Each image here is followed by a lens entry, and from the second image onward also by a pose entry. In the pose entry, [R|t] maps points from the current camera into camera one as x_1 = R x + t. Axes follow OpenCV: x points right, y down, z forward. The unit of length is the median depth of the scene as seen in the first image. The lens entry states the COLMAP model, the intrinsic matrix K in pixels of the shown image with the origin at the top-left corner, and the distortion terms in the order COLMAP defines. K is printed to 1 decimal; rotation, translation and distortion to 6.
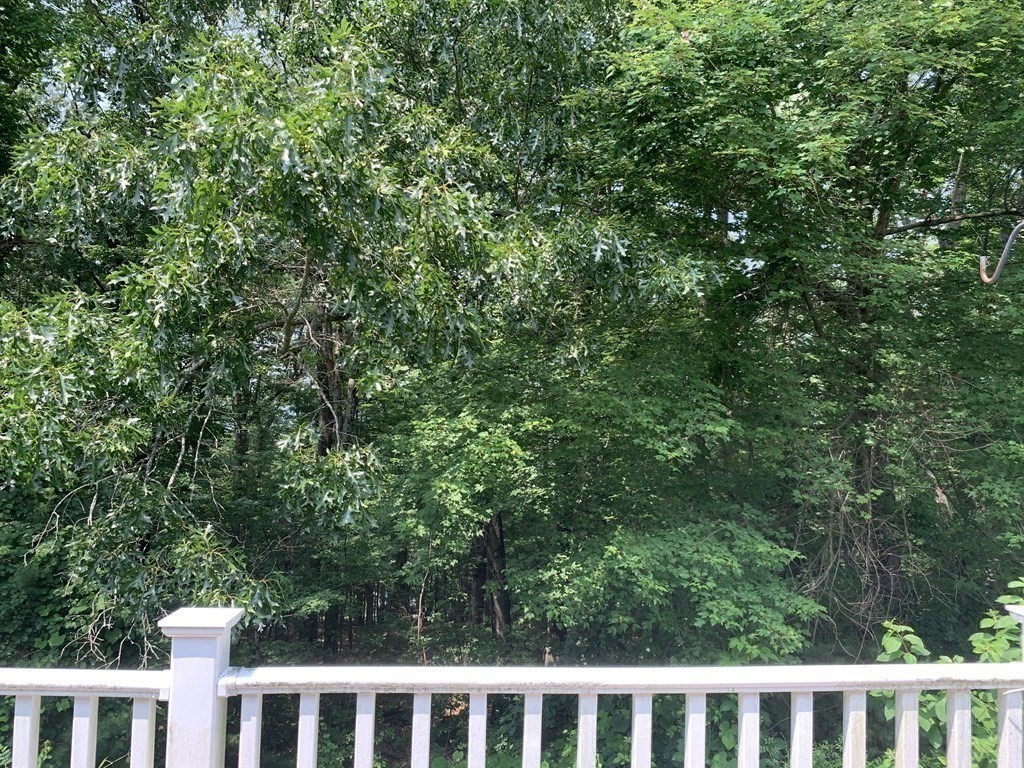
lens RADIAL K [[789.0, 0, 509.3], [0, 789.0, 385.1], [0, 0, 1]] dist [0.024973, -0.034808]
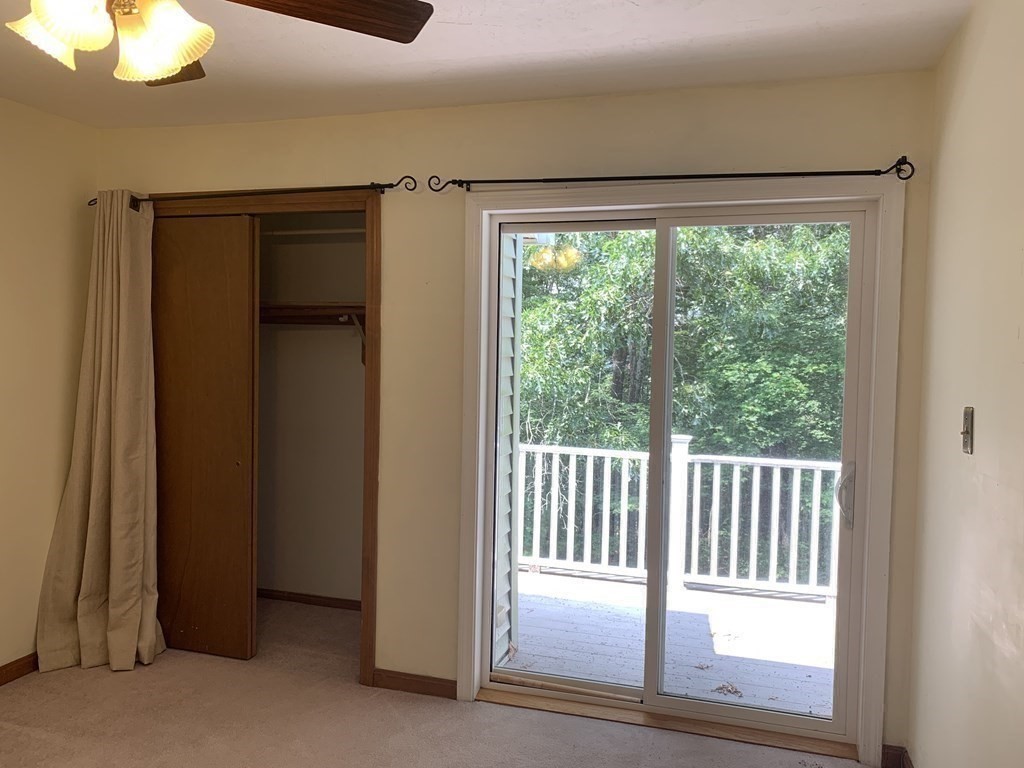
lens RADIAL K [[789.0, 0, 496.1], [0, 789.0, 388.6], [0, 0, 1]] dist [0.024973, -0.034808]
pose [[0.933585, 0.014619, -0.358058, 0.012968], [0.015443, 0.996598, 0.080956, -0.058002], [0.358023, -0.081108, 0.930183, -0.820593]]
